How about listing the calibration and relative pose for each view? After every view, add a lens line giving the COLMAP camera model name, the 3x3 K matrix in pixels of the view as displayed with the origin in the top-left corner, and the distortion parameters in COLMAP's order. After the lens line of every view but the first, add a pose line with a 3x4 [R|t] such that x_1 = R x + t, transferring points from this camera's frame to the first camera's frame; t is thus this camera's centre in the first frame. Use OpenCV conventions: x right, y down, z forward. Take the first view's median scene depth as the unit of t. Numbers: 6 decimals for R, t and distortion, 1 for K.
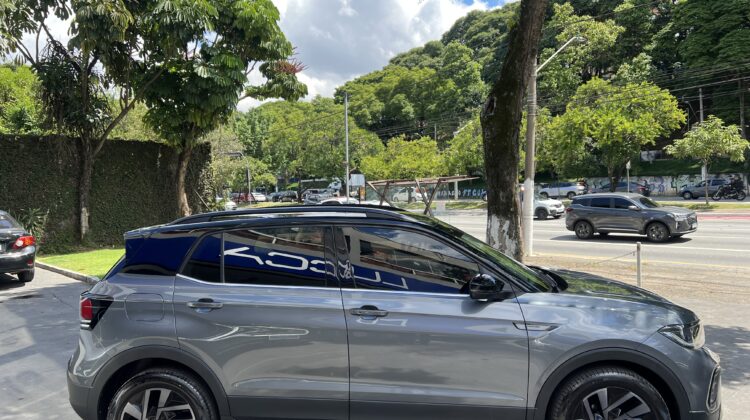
lens RADIAL K [[570.7, 0, 375.0], [0, 570.7, 210.0], [0, 0, 1]] dist [0.065666, -0.081678]
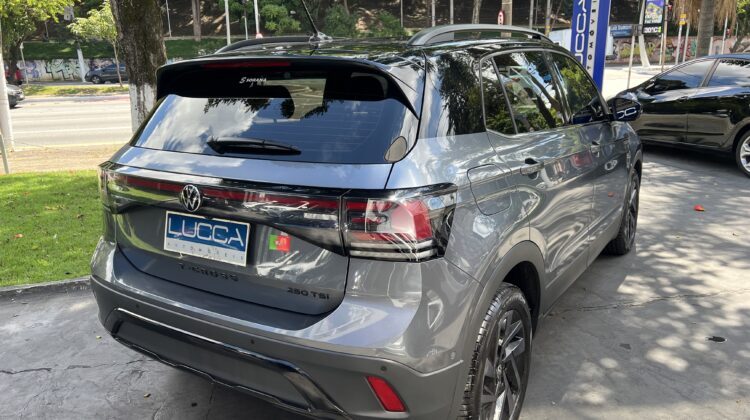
lens RADIAL K [[571.4, 0, 377.1], [0, 571.4, 205.8], [0, 0, 1]] dist [0.058401, -0.068243]
pose [[0.482187, -0.199061, 0.853153, -0.113029], [0.044196, 0.978130, 0.203242, 0.008077], [-0.874953, -0.060295, 0.480440, 0.100592]]
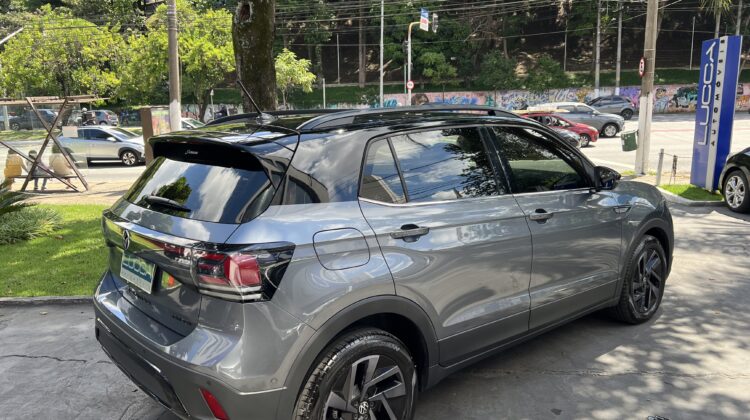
lens RADIAL K [[570.7, 0, 375.0], [0, 570.7, 210.0], [0, 0, 1]] dist [0.065666, -0.081678]
pose [[0.711259, -0.111342, 0.694056, -0.100875], [0.027050, 0.990980, 0.131255, 0.004472], [-0.702410, -0.074581, 0.707855, 0.061248]]
